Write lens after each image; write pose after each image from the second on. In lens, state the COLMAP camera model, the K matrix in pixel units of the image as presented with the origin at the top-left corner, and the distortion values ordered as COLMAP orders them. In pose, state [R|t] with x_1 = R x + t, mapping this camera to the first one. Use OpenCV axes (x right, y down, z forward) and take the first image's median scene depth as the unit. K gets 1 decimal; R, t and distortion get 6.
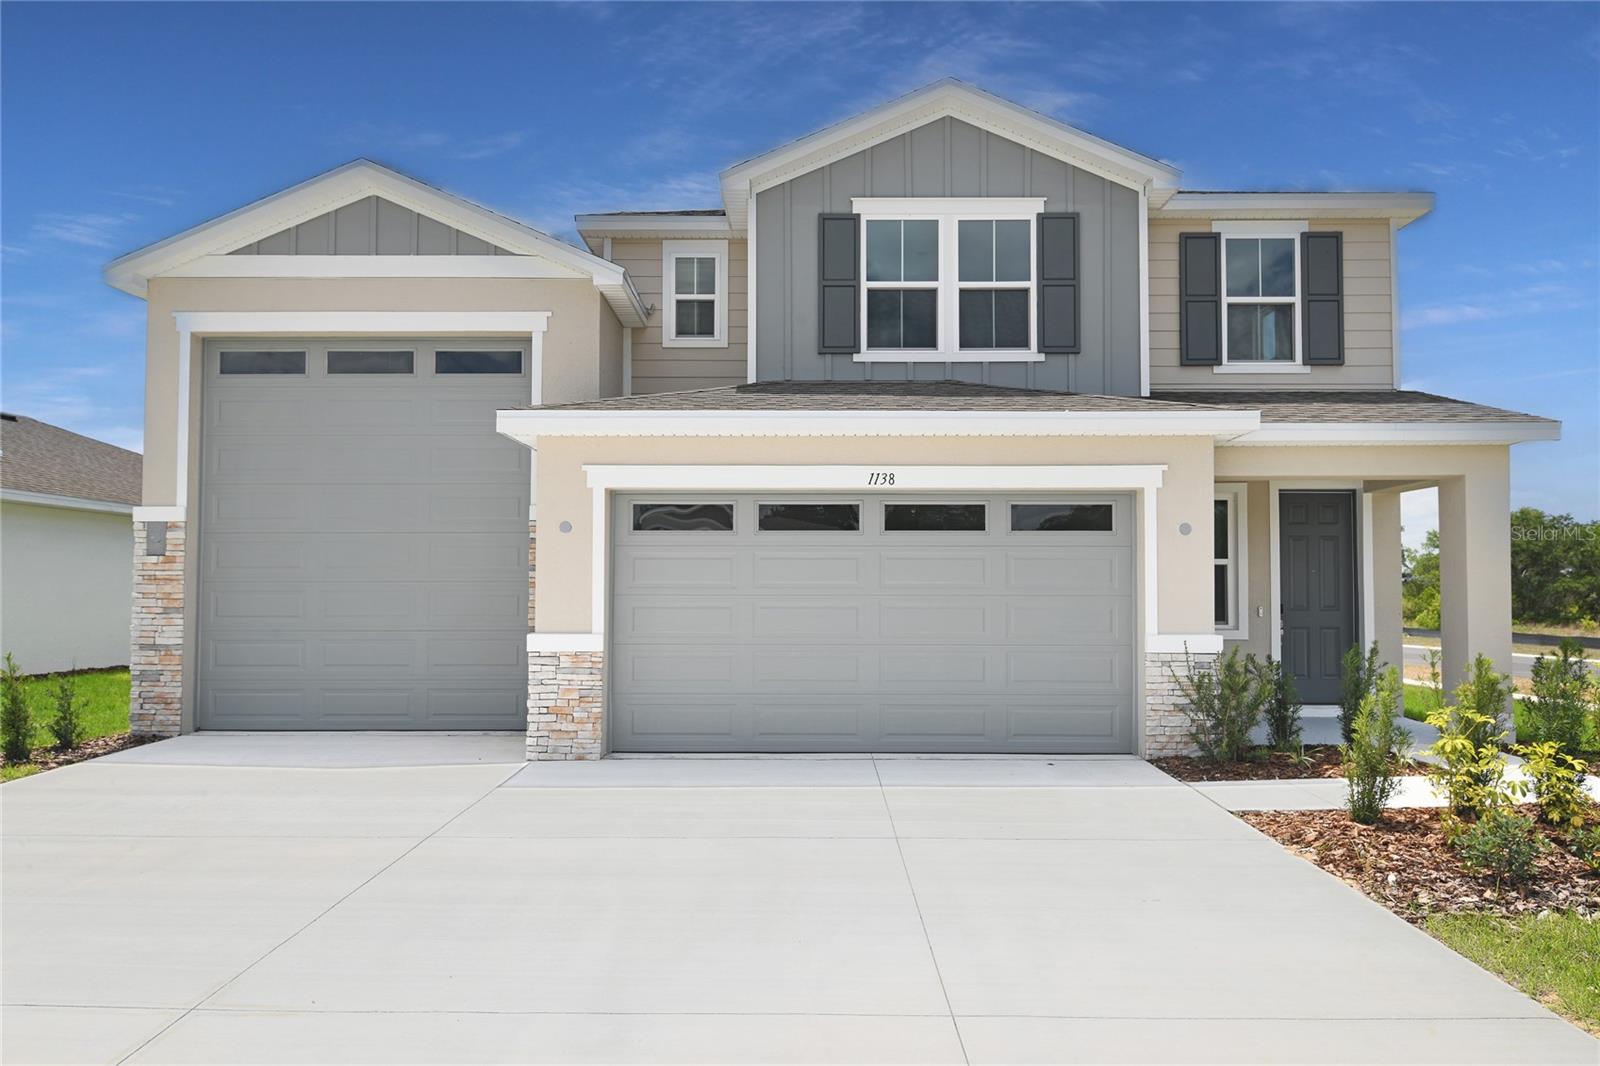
lens RADIAL K [[1064.6, 0, 804.3], [0, 1064.6, 527.5], [0, 0, 1]] dist [-0.008325, 0.000835]
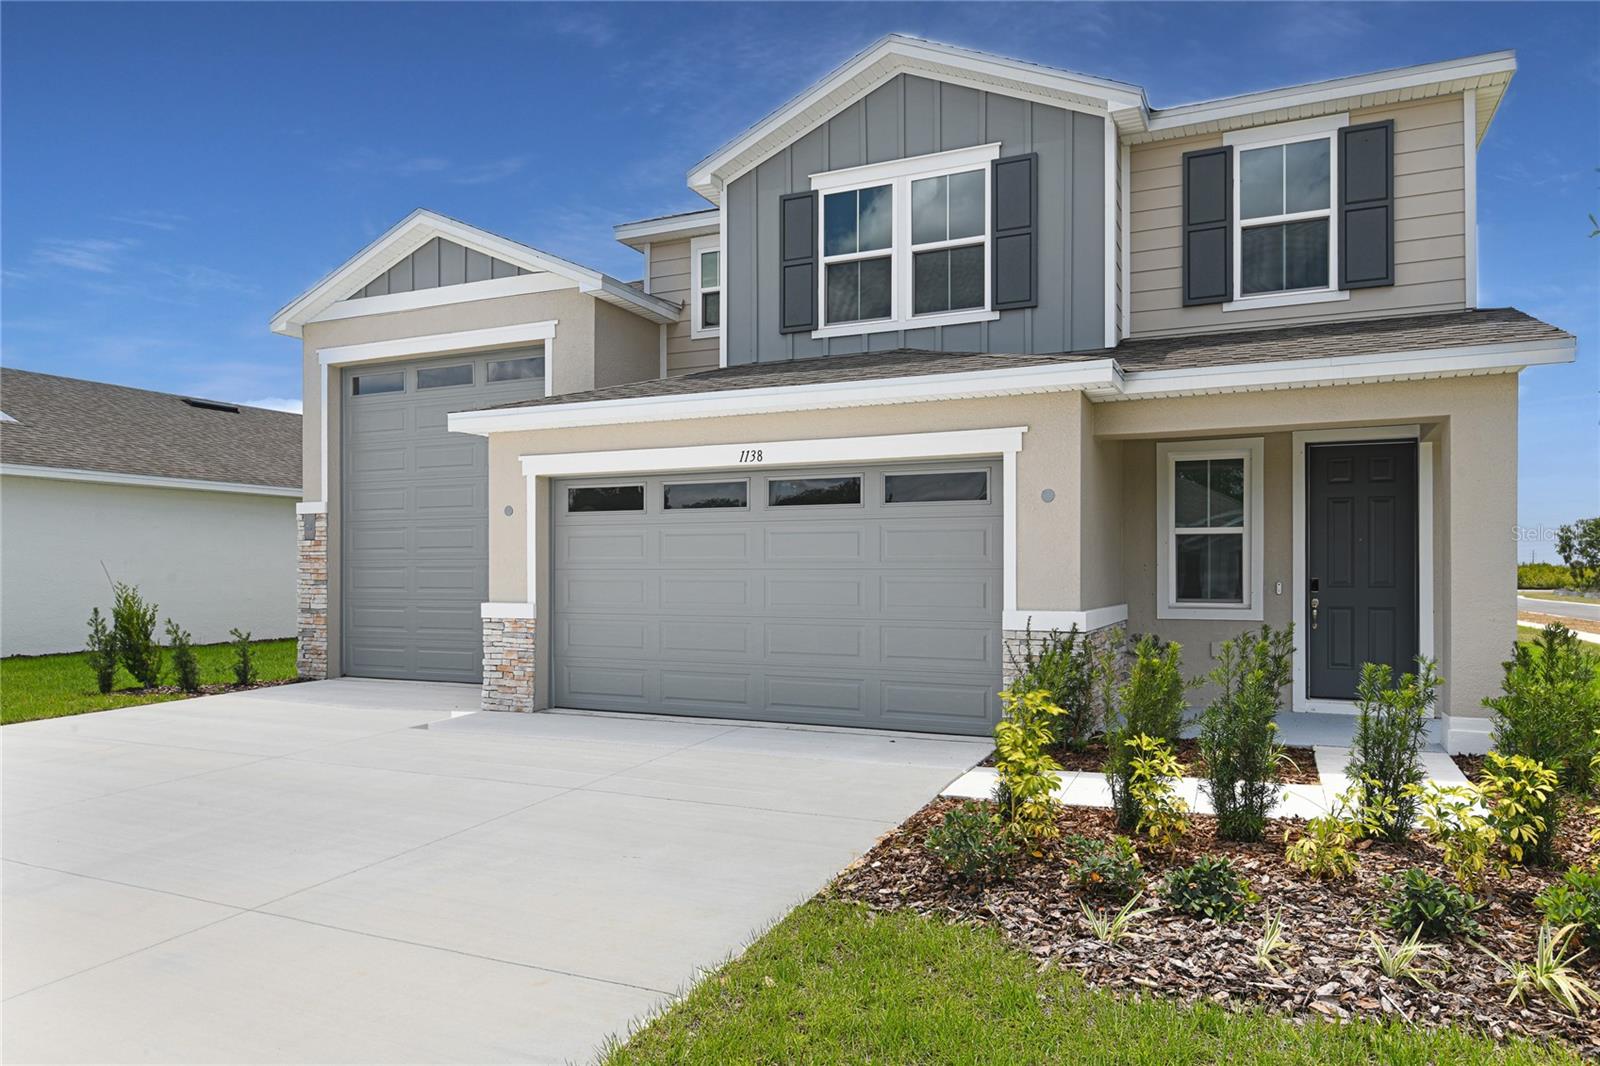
lens RADIAL K [[1064.6, 0, 809.3], [0, 1064.6, 545.9], [0, 0, 1]] dist [-0.008325, 0.000835]
pose [[0.909079, -0.011563, -0.416462, 0.469808], [0.027792, 0.999071, 0.032927, 0.007527], [0.415695, -0.041507, 0.908556, 0.073439]]
